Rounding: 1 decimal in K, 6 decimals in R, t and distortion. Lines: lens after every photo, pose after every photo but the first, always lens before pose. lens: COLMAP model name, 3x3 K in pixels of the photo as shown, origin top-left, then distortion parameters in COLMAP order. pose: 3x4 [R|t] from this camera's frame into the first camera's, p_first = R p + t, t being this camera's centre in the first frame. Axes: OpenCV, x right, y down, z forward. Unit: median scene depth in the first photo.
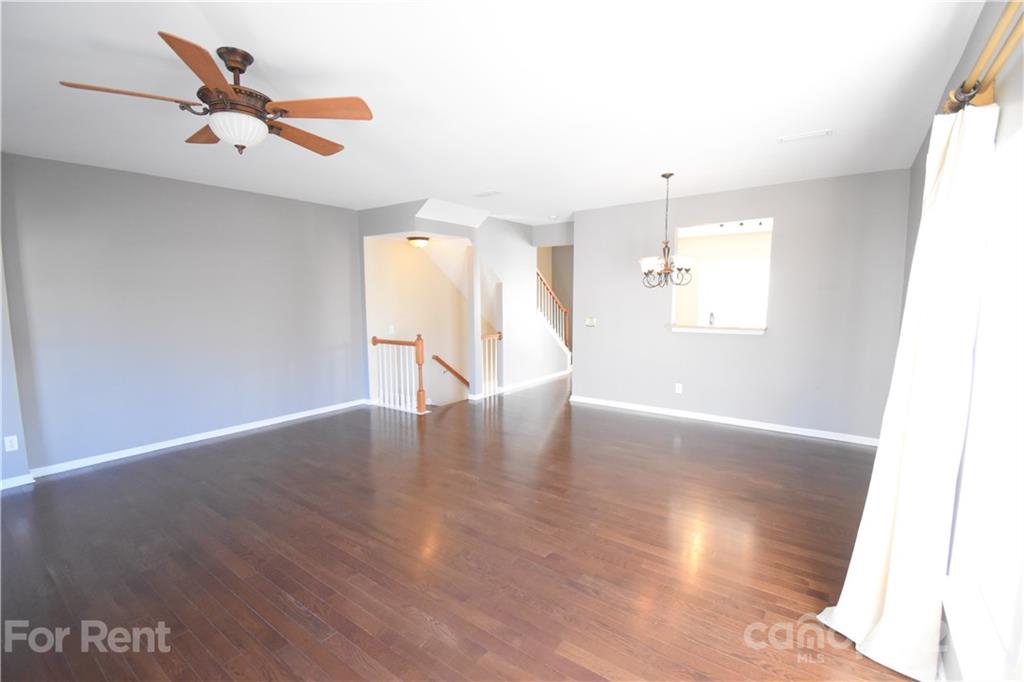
lens RADIAL K [[452.4, 0, 509.7], [0, 452.4, 343.0], [0, 0, 1]] dist [-0.000436, -0.000643]
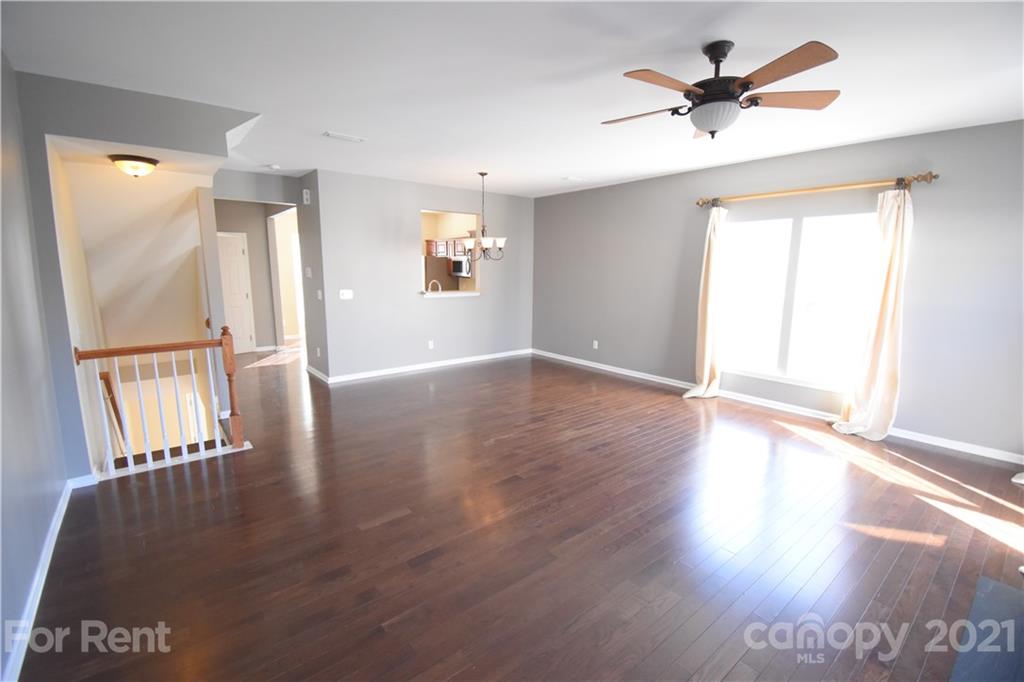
lens RADIAL K [[452.4, 0, 510.1], [0, 452.4, 342.8], [0, 0, 1]] dist [-0.000436, -0.000643]
pose [[0.244068, -0.152186, 0.957742, -0.704491], [0.091537, 0.986815, 0.133479, -0.044152], [-0.965428, 0.055091, 0.254780, 0.461445]]
